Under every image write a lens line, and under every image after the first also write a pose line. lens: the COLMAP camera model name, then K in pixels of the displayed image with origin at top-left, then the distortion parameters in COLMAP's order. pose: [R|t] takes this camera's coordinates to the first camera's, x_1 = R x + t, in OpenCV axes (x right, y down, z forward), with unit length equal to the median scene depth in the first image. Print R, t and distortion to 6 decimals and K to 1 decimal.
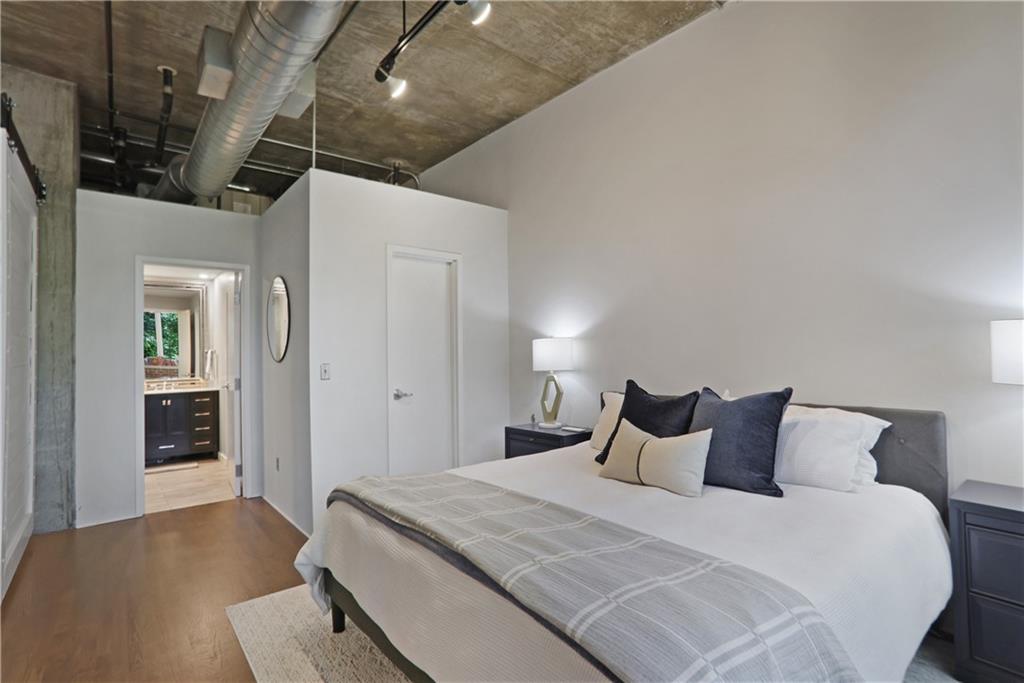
lens RADIAL K [[498.5, 0, 503.2], [0, 498.5, 339.2], [0, 0, 1]] dist [-0.043332, 0.017330]
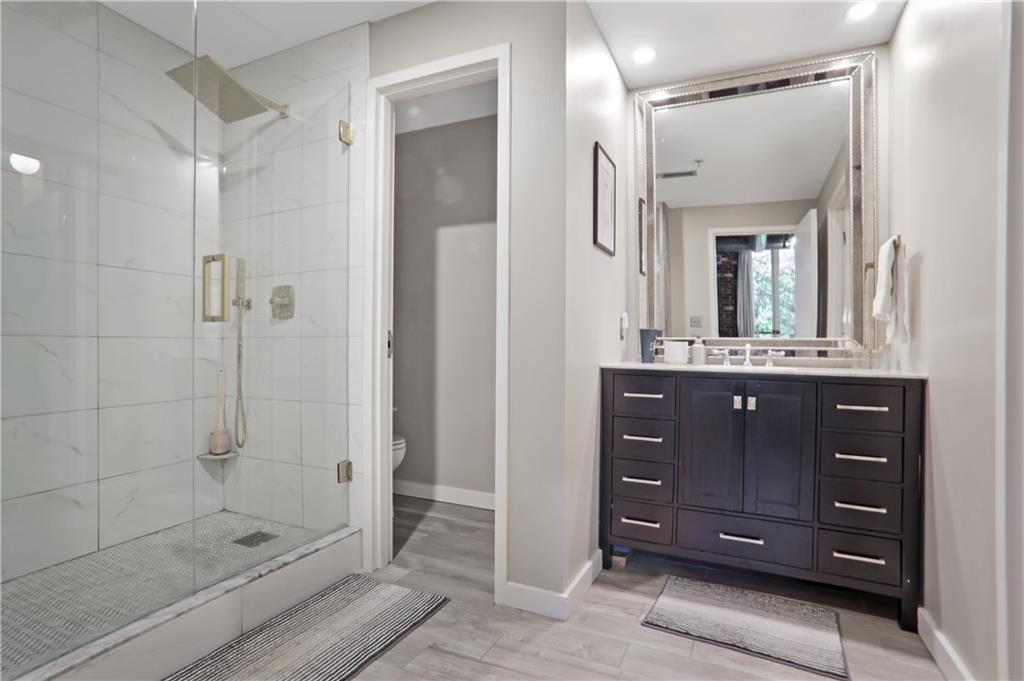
lens RADIAL K [[498.5, 0, 503.4], [0, 498.5, 341.7], [0, 0, 1]] dist [-0.043332, 0.017330]
pose [[0.422712, 0.018252, -0.906080, -0.437578], [0.010236, 0.999637, 0.024912, 0.075282], [0.906206, -0.019805, 0.422372, 0.684188]]
